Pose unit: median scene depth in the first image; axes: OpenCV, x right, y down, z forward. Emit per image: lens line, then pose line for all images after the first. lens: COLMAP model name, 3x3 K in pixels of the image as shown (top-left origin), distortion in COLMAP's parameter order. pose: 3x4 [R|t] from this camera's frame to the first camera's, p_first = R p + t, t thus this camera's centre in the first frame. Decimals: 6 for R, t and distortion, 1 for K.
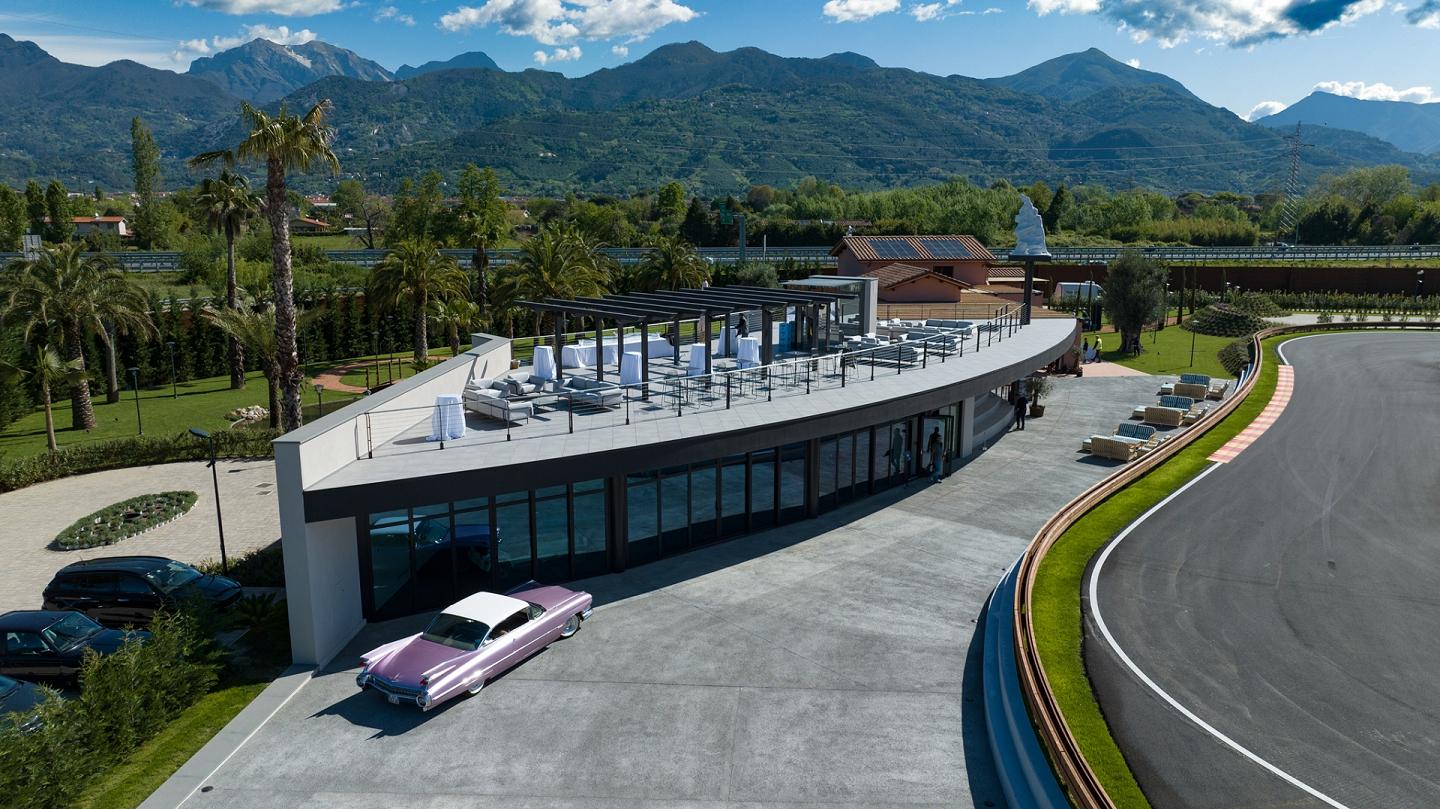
lens RADIAL K [[1021.0, 0, 722.1], [0, 1021.0, 404.2], [0, 0, 1]] dist [-0.022779, 0.003761]
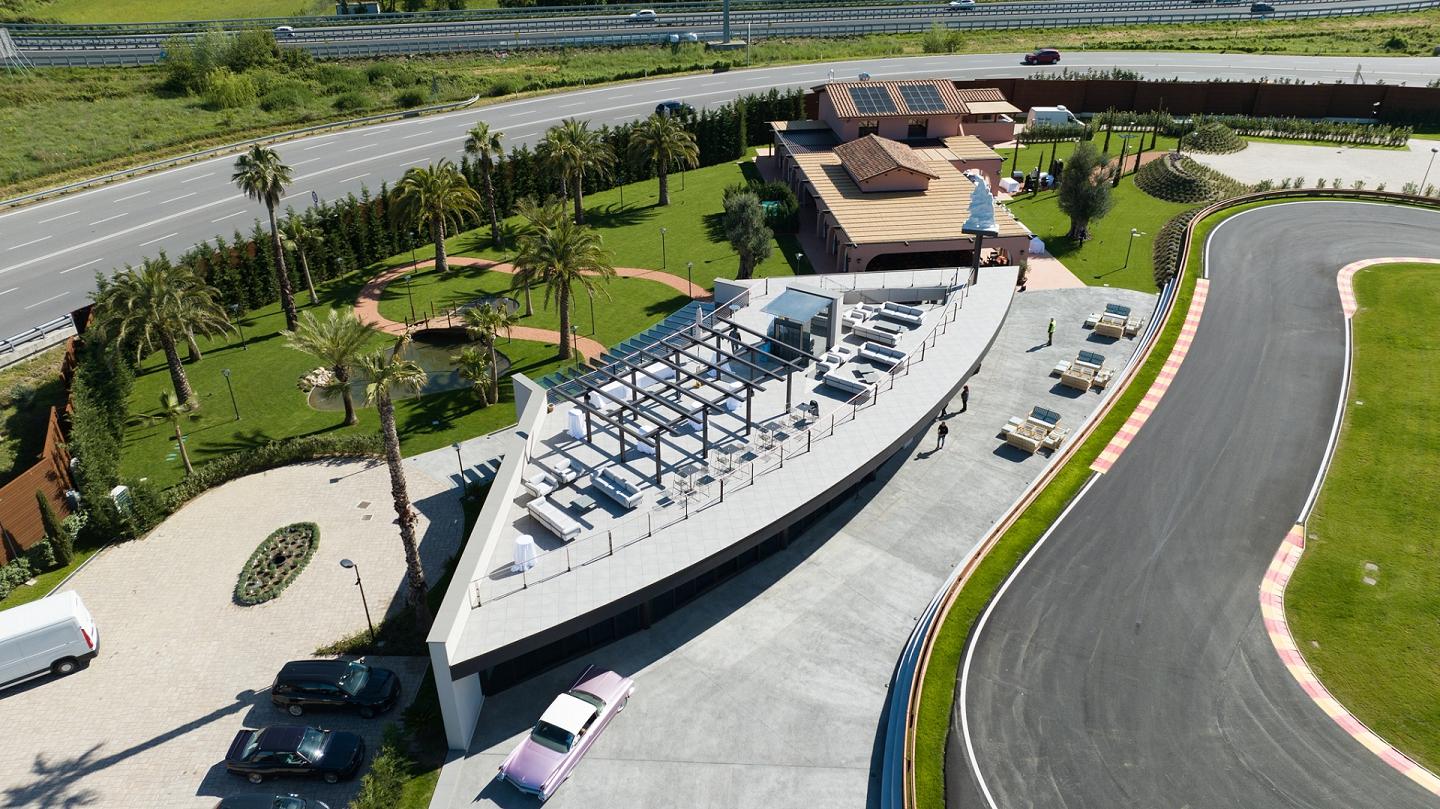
lens RADIAL K [[1021.0, 0, 721.3], [0, 1021.0, 405.1], [0, 0, 1]] dist [-0.022779, 0.003761]
pose [[0.999836, -0.012814, 0.012820, -0.011808], [0.007884, 0.944317, 0.328942, -0.665568], [-0.016321, -0.328786, 0.944263, -0.280031]]
